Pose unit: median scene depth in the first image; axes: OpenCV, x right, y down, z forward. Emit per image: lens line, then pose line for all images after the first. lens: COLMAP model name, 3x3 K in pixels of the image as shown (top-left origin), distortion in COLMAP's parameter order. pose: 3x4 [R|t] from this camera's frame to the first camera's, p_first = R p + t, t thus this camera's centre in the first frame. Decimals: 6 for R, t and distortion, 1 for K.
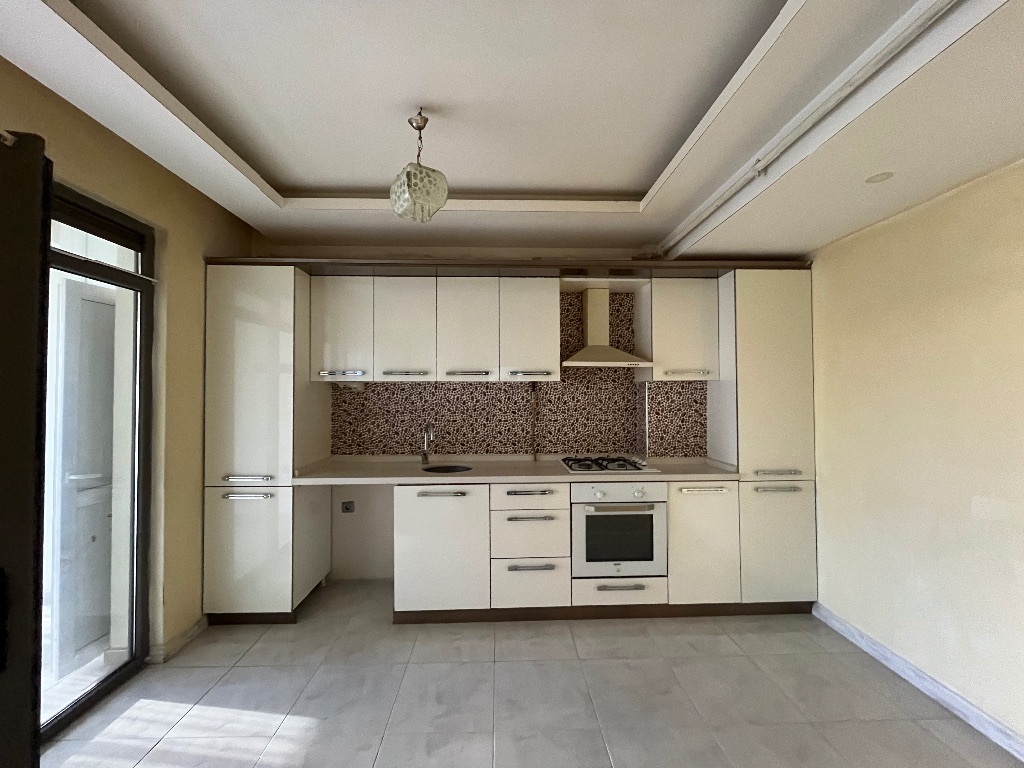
lens RADIAL K [[417.6, 0, 512.0], [0, 417.6, 384.0], [0, 0, 1]] dist [0.007965, -0.000363]
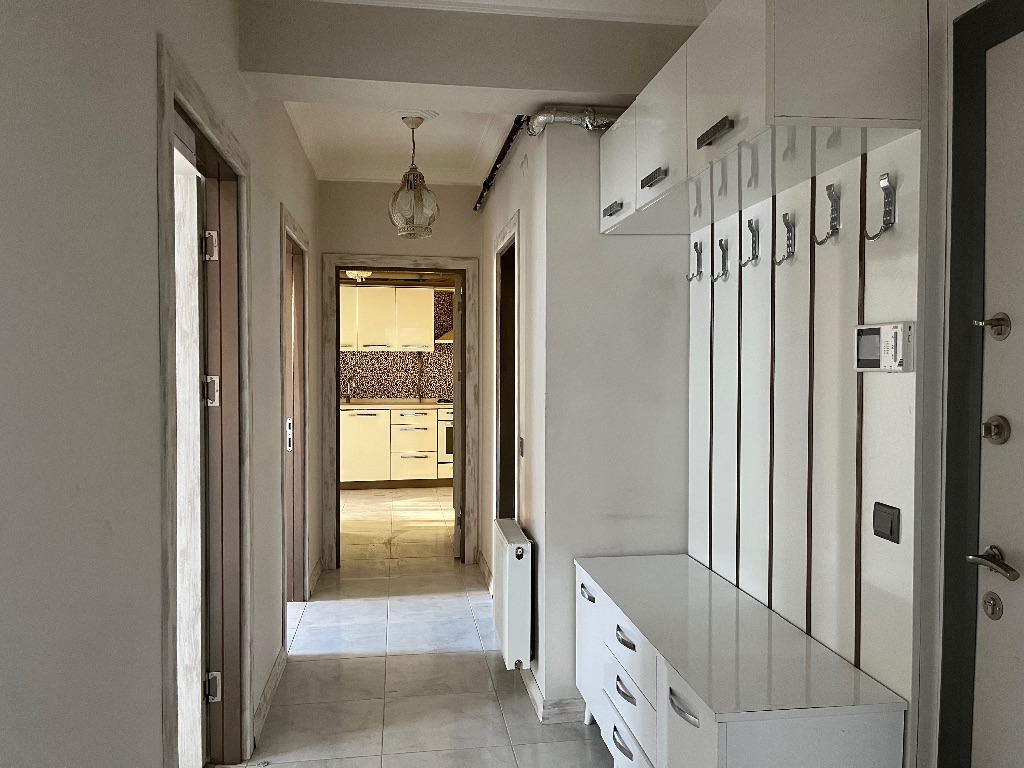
lens RADIAL K [[758.8, 0, 512.0], [0, 758.8, 384.0], [0, 0, 1]] dist [0.235649, 0.000121]
pose [[0.993930, 0.002108, 0.109994, 0.091722], [-0.006967, 0.999016, 0.043808, -0.011869], [-0.109793, -0.044308, 0.992966, -2.038696]]
